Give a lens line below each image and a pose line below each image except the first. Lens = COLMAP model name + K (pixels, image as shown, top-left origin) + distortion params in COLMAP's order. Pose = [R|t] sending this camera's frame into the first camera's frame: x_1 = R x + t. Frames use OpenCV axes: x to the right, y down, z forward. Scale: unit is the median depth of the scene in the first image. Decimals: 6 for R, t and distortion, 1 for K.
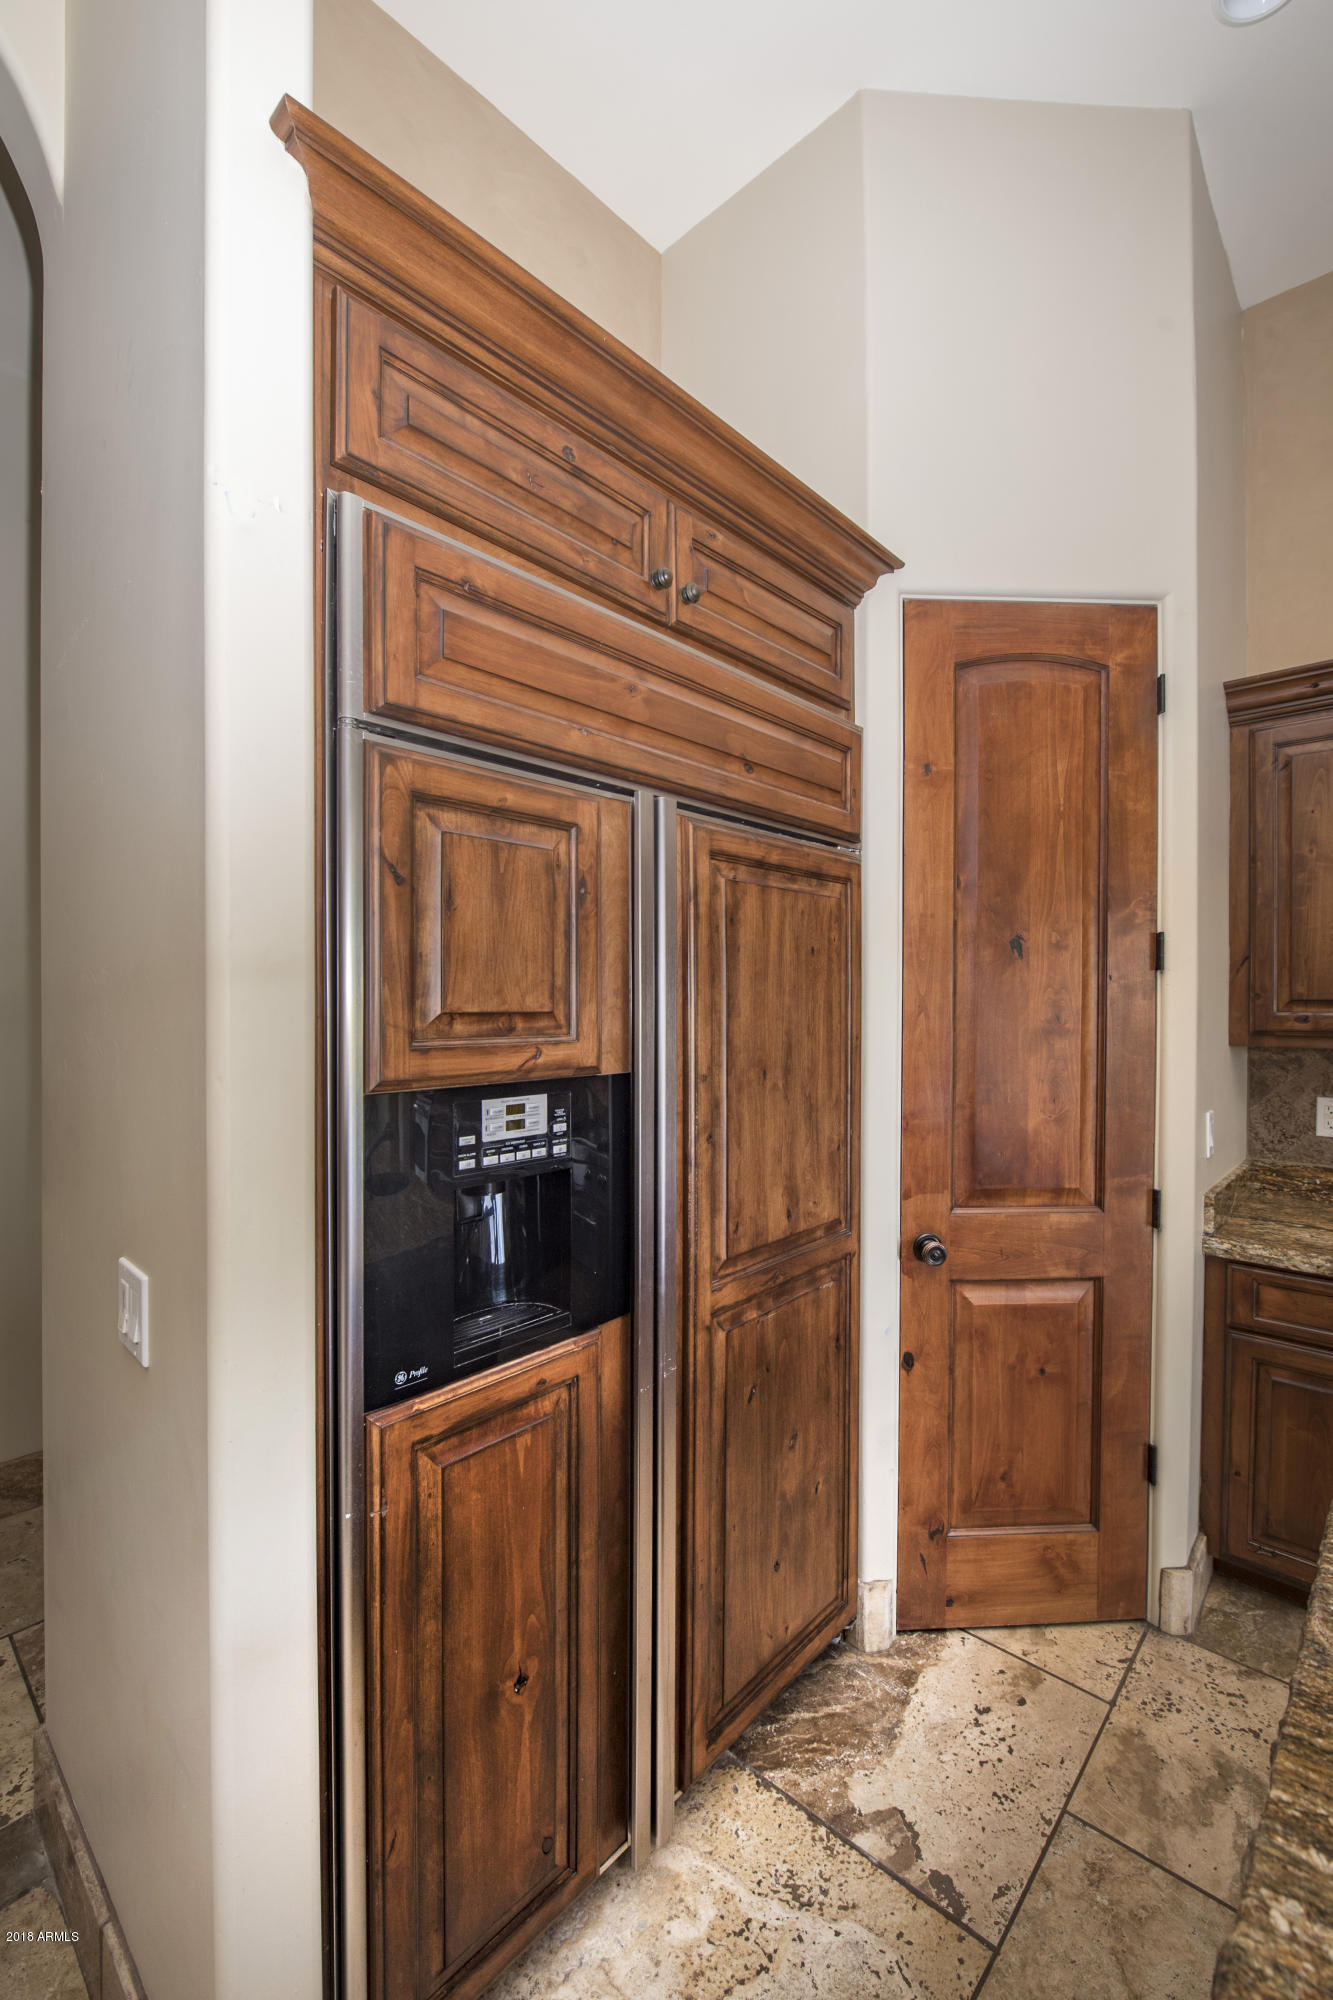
lens RADIAL K [[832.9, 0, 698.4], [0, 832.9, 991.1], [0, 0, 1]] dist [-0.012686, -0.004517]
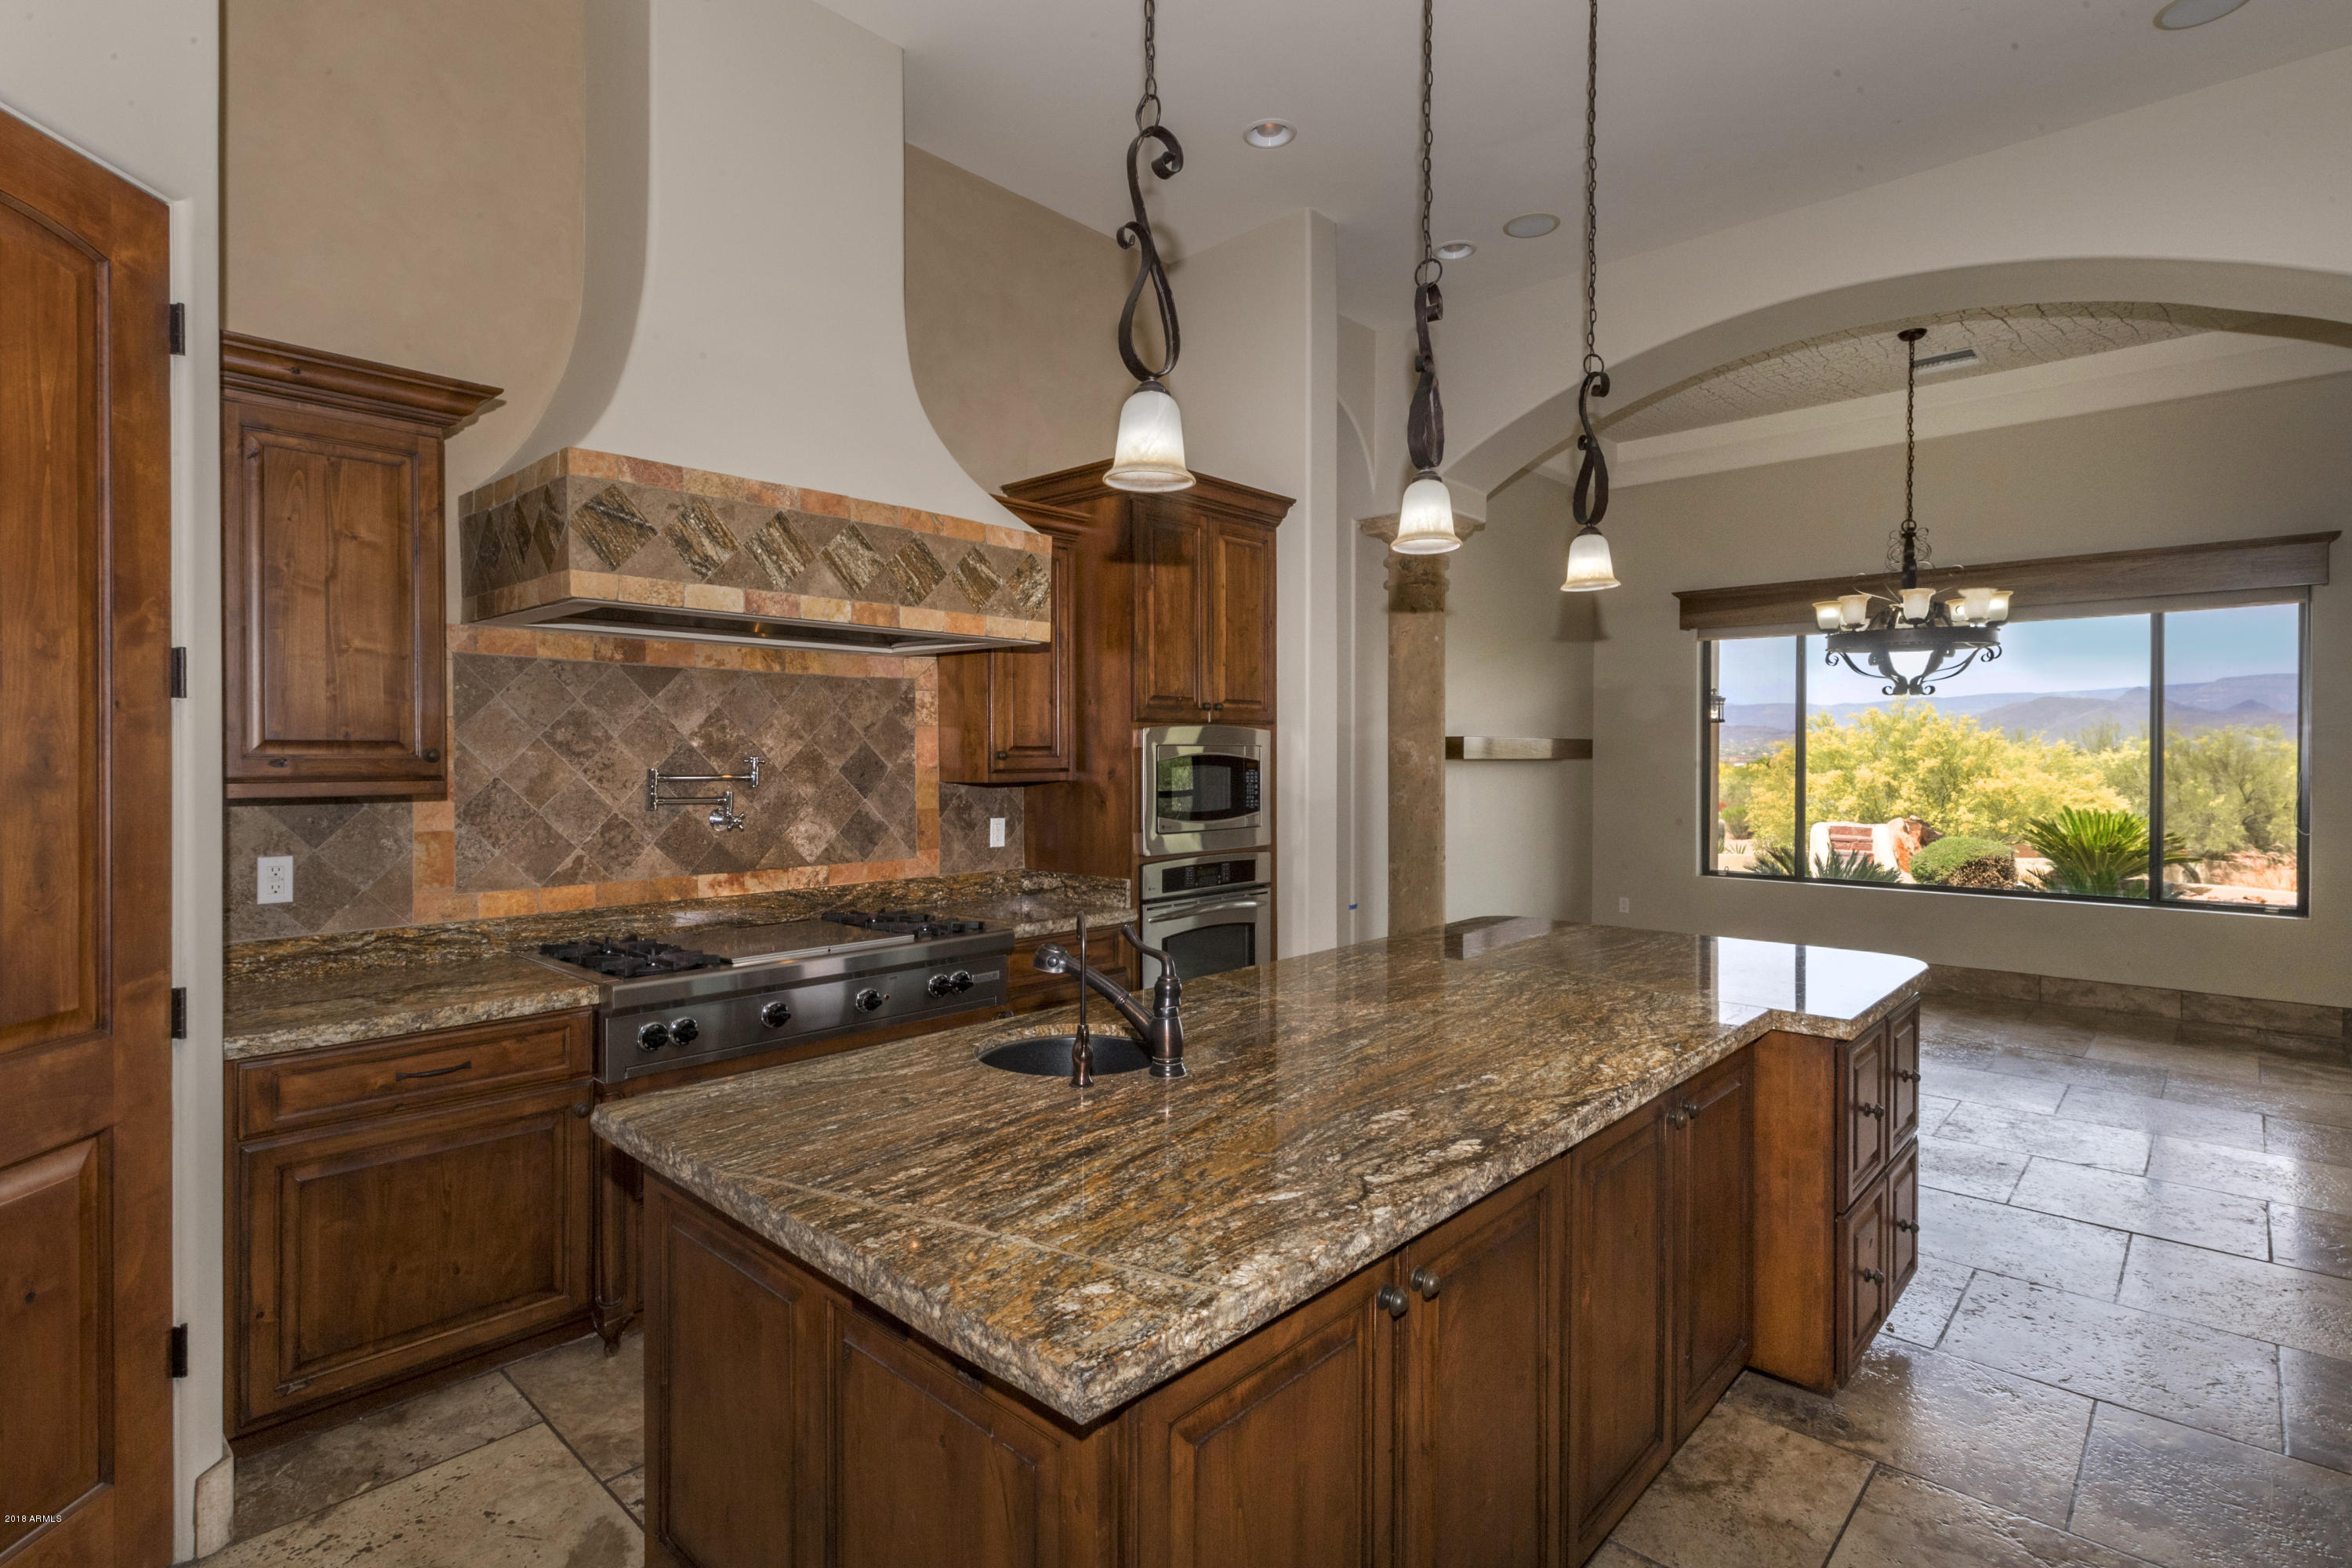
lens RADIAL K [[1153.6, 0, 1143.0], [0, 1153.6, 768.8], [0, 0, 1]] dist [-0.001262, -0.000251]
pose [[0.036702, -0.013796, 0.999231, -0.463603], [-0.010481, 0.999844, 0.014189, 0.015746], [-0.999271, -0.010994, 0.036551, 0.084474]]
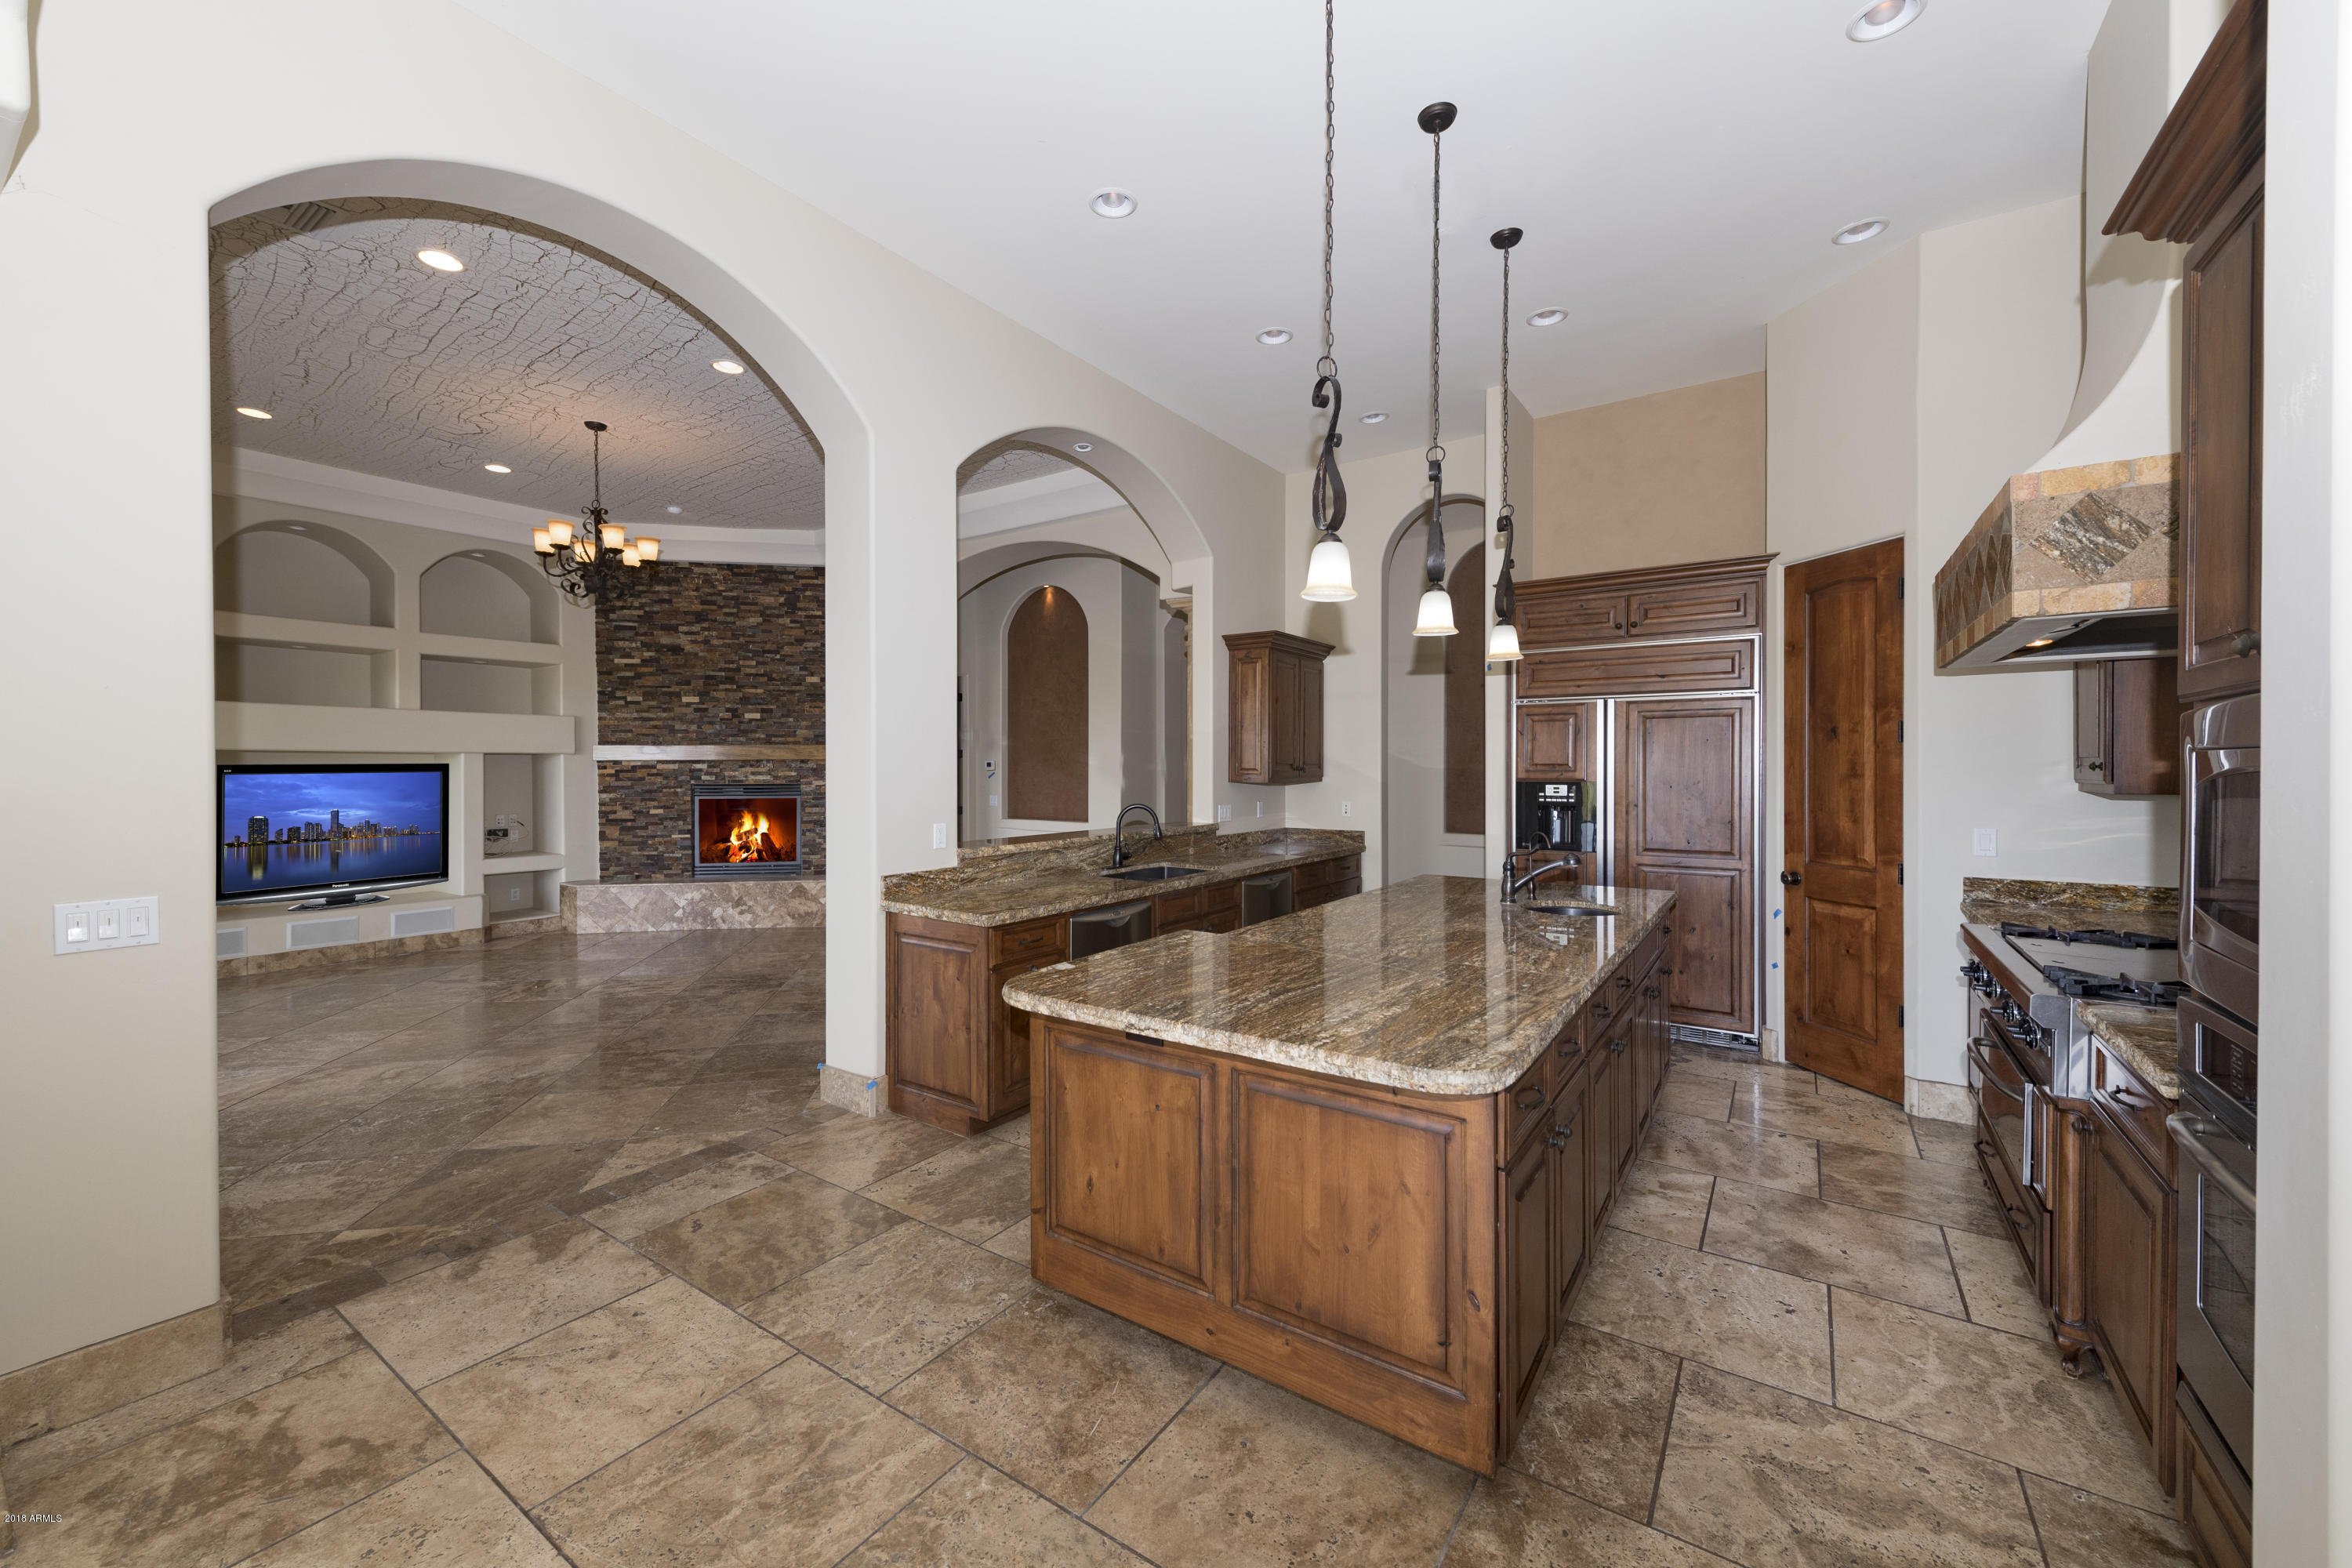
lens RADIAL K [[903.5, 0, 1164.9], [0, 903.5, 773.2], [0, 0, 1]] dist [0.000775, 0.000041]
pose [[0.122543, 0.008156, -0.992430, 2.312968], [0.011665, 0.999885, 0.009658, 0.004788], [0.992395, -0.012760, 0.122434, -0.833940]]
